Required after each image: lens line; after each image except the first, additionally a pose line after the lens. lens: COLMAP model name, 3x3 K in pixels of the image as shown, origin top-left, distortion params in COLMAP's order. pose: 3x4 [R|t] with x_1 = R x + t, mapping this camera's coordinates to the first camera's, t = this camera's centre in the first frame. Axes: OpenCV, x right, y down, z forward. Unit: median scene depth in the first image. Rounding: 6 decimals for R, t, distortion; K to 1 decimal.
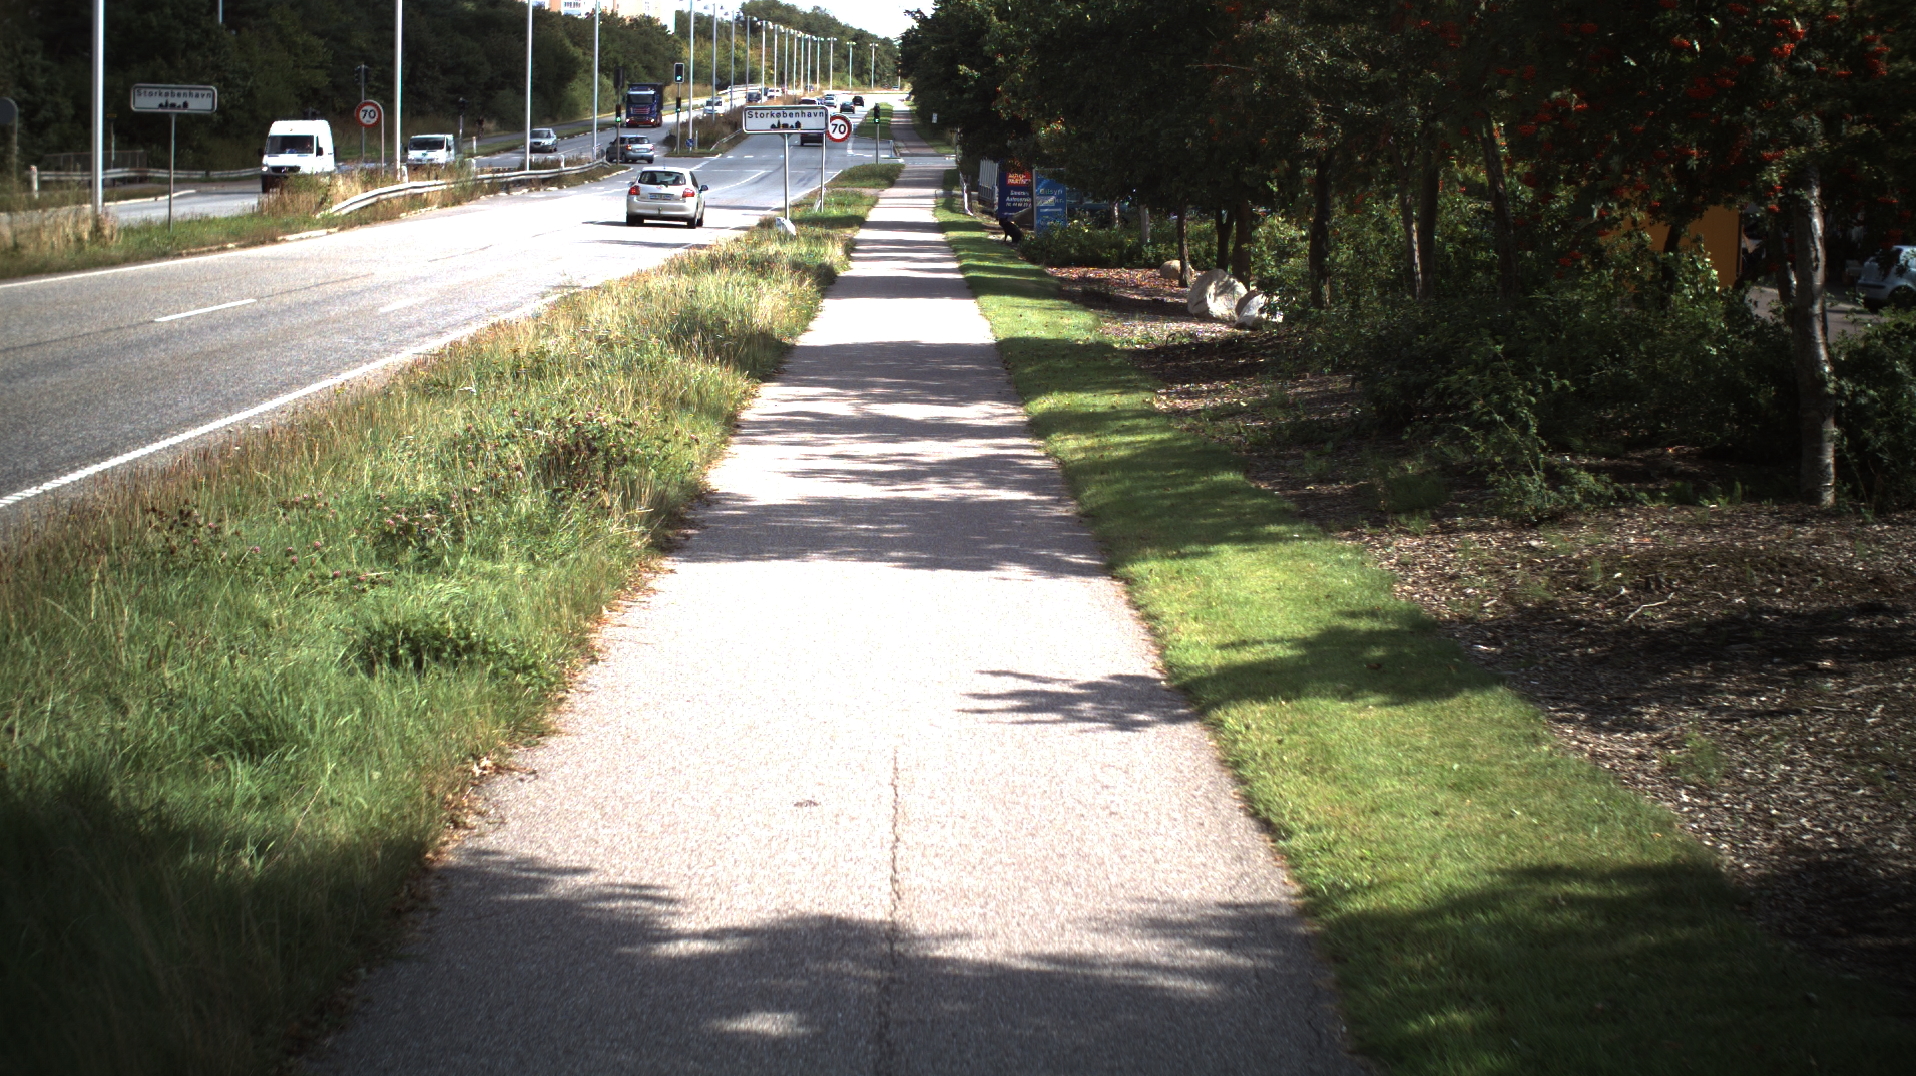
lens RADIAL K [[3200.3, 0, 958.0], [0, 3200.3, 538.0], [0, 0, 1]] dist [-0.286789, 0.355942]
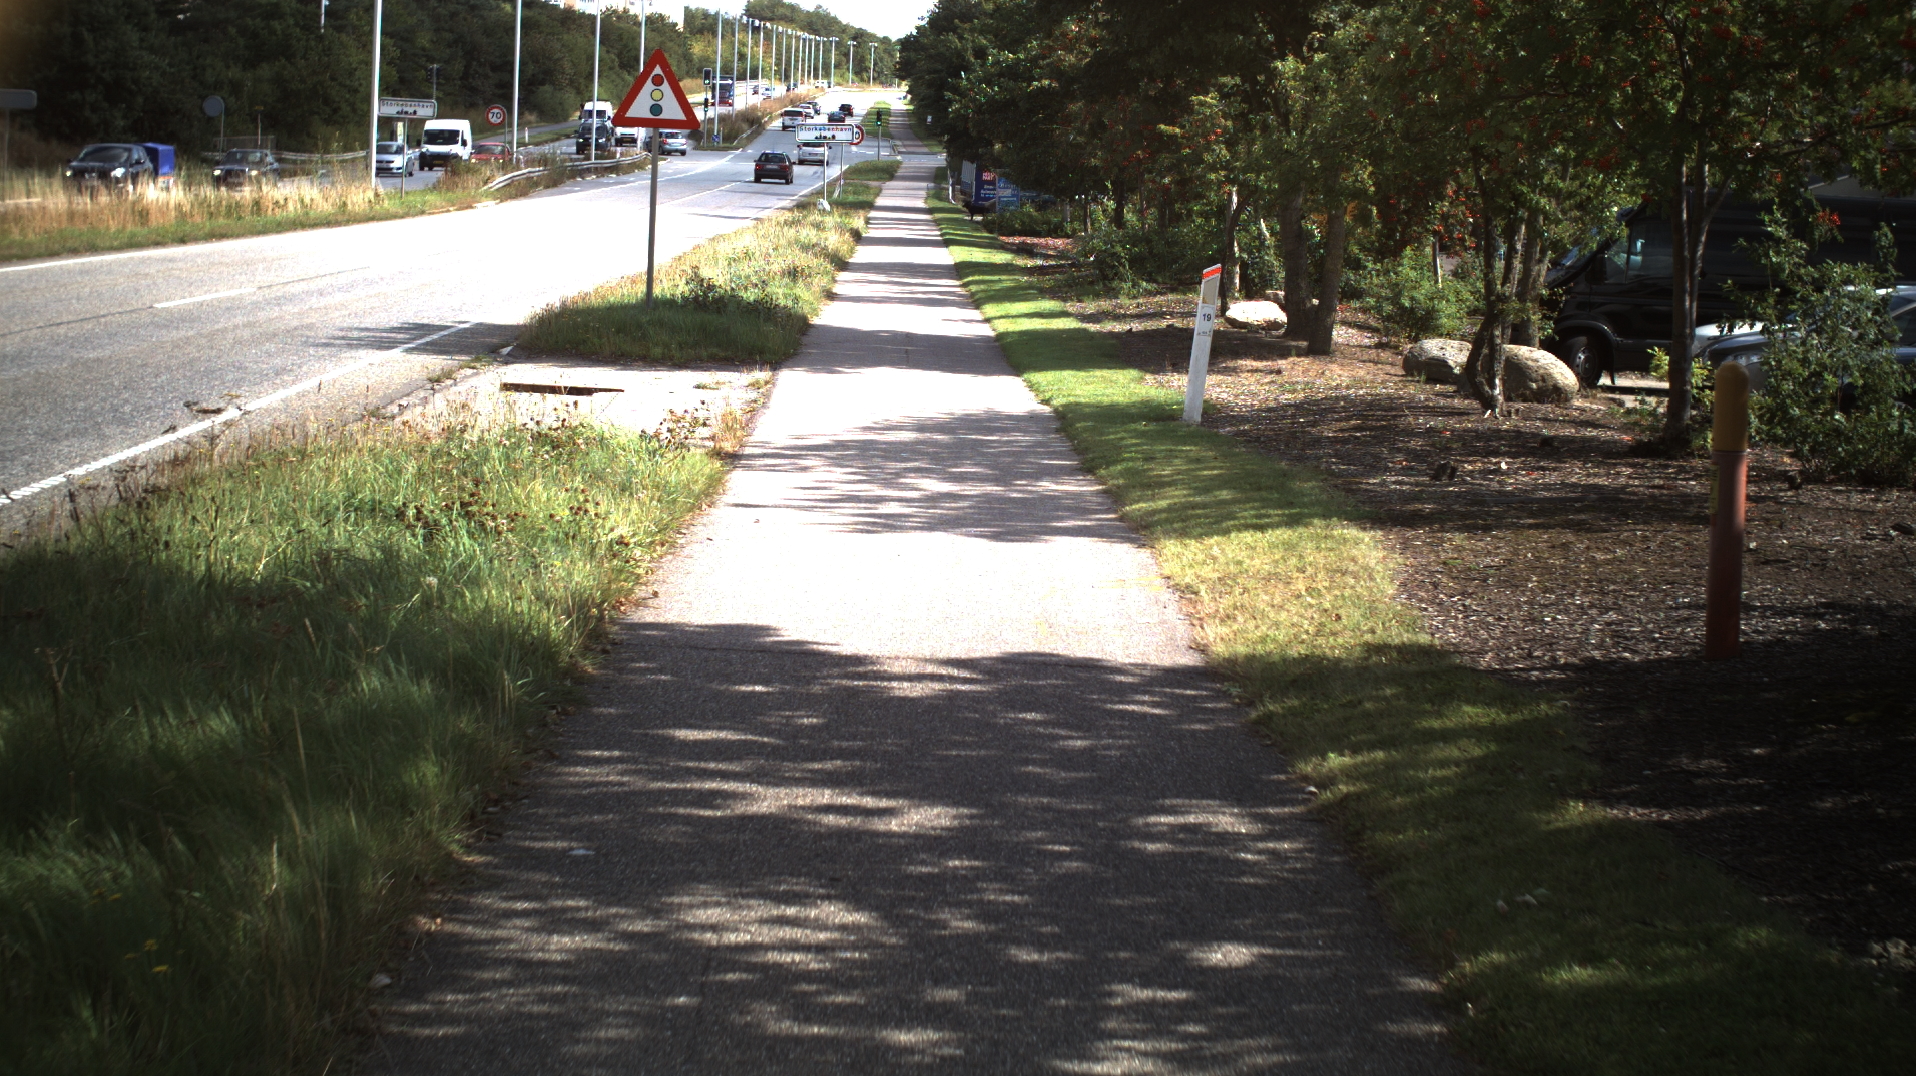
lens RADIAL K [[3200.3, 0, 958.0], [0, 3200.3, 538.0], [0, 0, 1]] dist [-0.286789, 0.355942]
pose [[0.999765, 0.021291, 0.004097, 0.004173], [-0.021297, 0.999772, 0.001427, 0.041937], [-0.004065, -0.001514, 0.999991, -0.377897]]
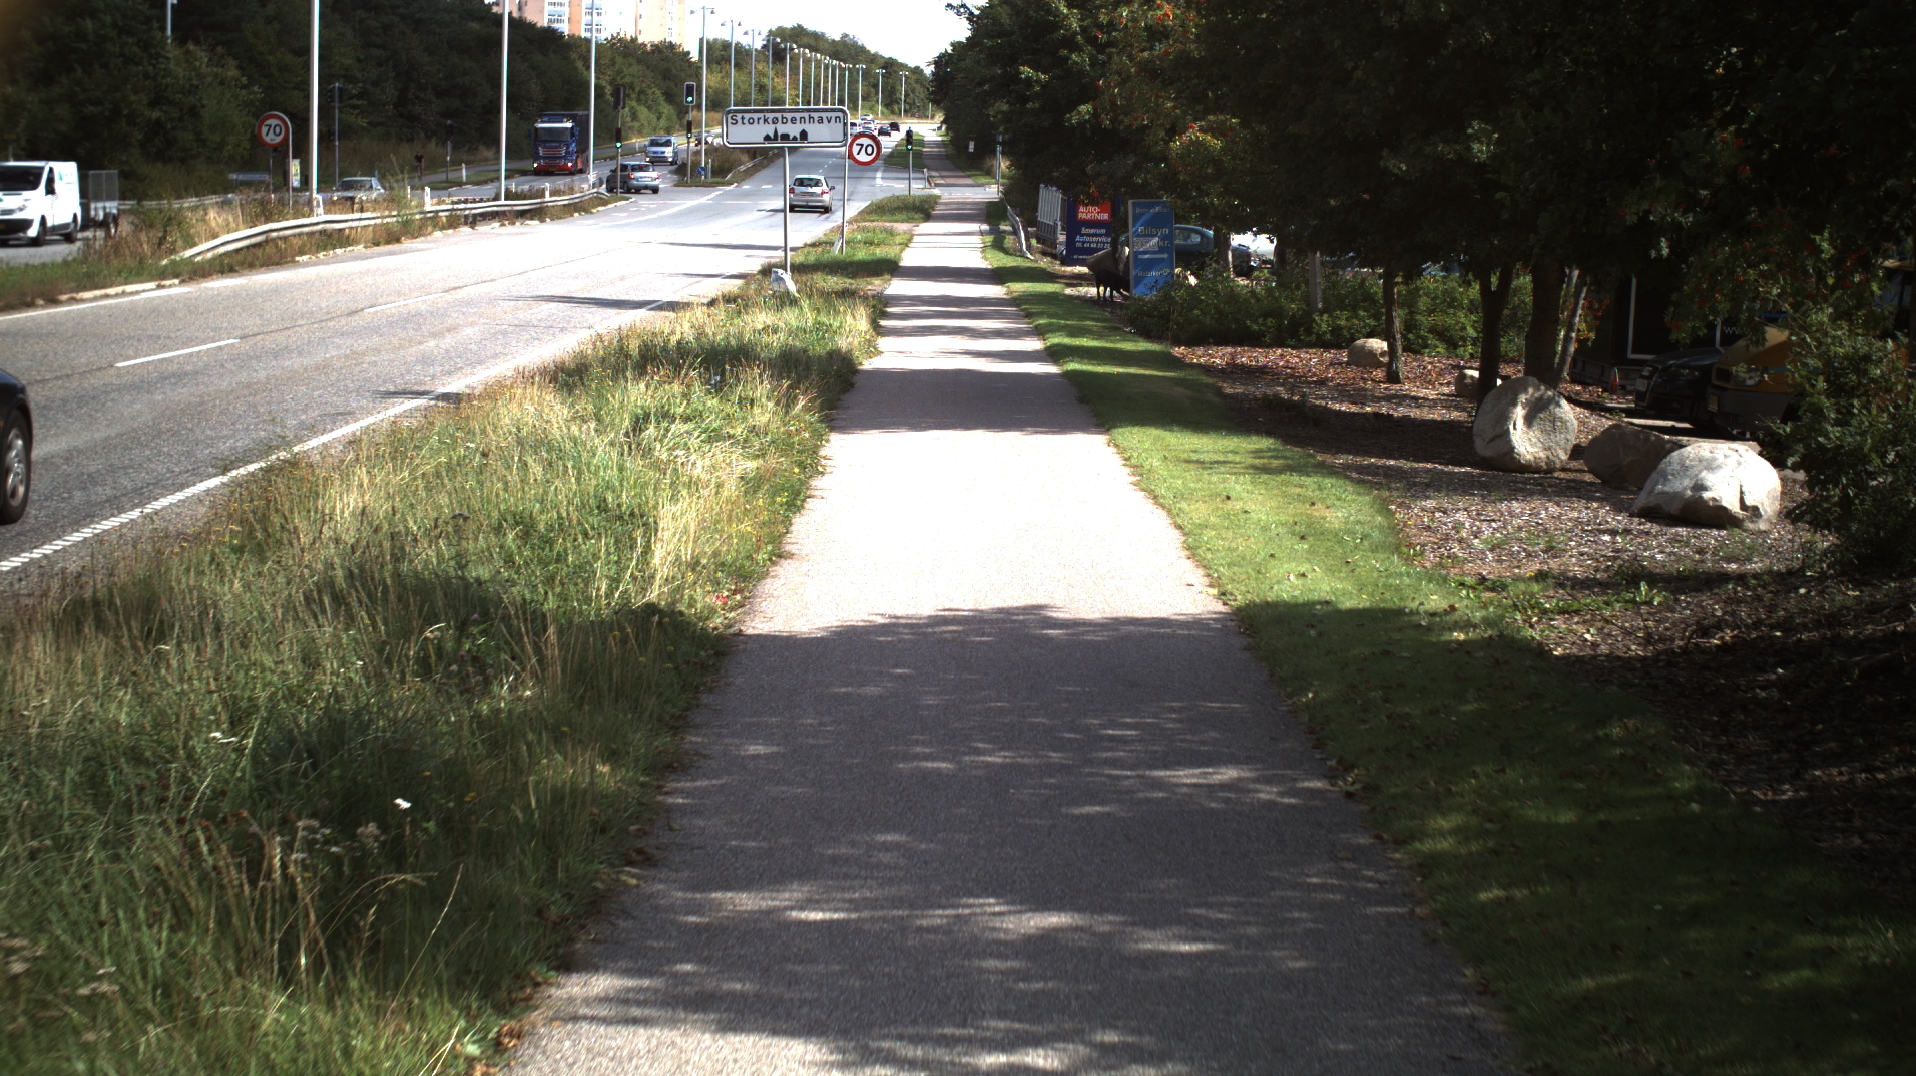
lens RADIAL K [[3200.3, 0, 958.0], [0, 3200.3, 538.0], [0, 0, 1]] dist [-0.286789, 0.355942]
pose [[0.999957, 0.002879, -0.008814, -0.008550], [-0.002967, 0.999945, -0.010097, -0.028708], [0.008784, 0.010123, 0.999910, 0.251398]]
